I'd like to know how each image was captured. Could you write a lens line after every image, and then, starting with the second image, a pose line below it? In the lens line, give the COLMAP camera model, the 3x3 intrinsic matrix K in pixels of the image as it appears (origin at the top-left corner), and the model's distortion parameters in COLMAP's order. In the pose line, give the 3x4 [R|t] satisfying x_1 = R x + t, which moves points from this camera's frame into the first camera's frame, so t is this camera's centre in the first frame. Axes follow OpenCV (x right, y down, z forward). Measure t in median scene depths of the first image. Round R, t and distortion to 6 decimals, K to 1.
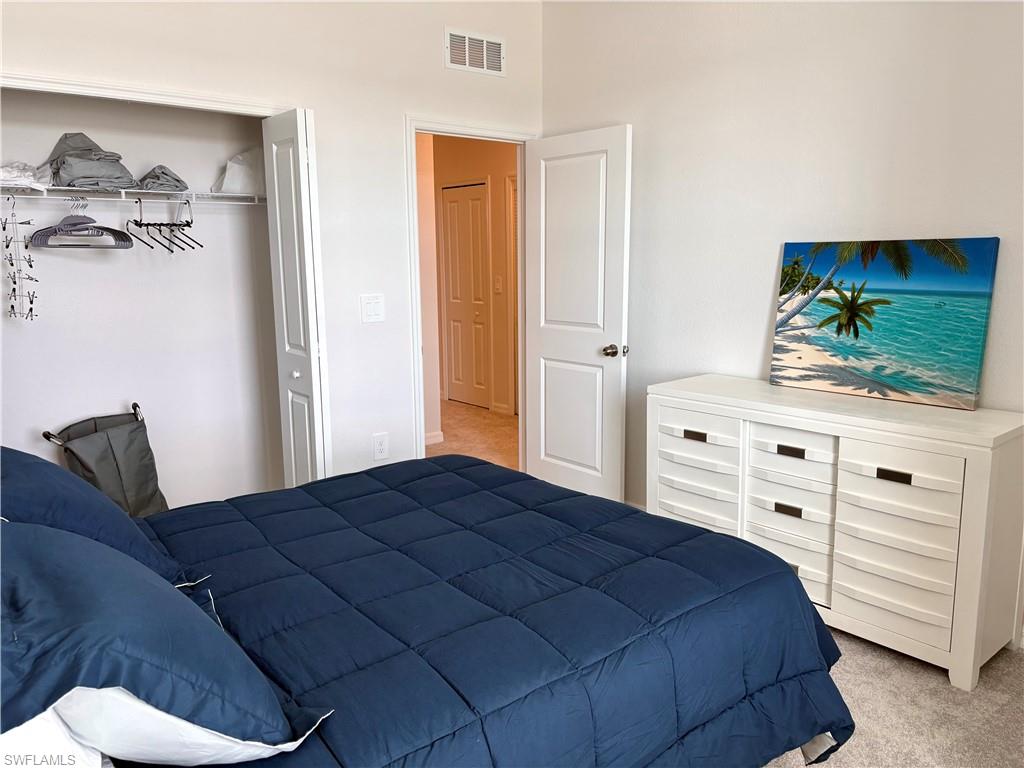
lens RADIAL K [[778.5, 0, 516.9], [0, 778.5, 381.5], [0, 0, 1]] dist [0.066005, -0.089715]
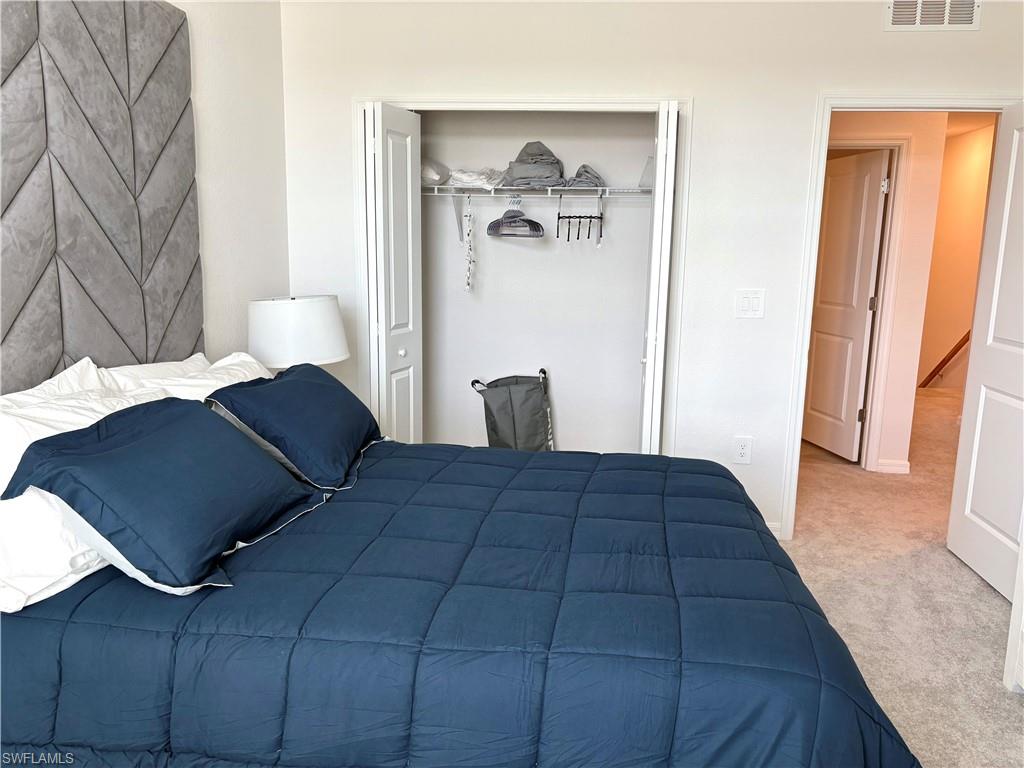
lens RADIAL K [[769.5, 0, 512.0], [0, 769.5, 400.7], [0, 0, 1]] dist [0.032450, -0.060750]
pose [[0.690238, 0.158700, -0.705964, 0.326052], [-0.143593, 0.986290, 0.081322, -0.013539], [0.709191, 0.045240, 0.703563, 0.157368]]
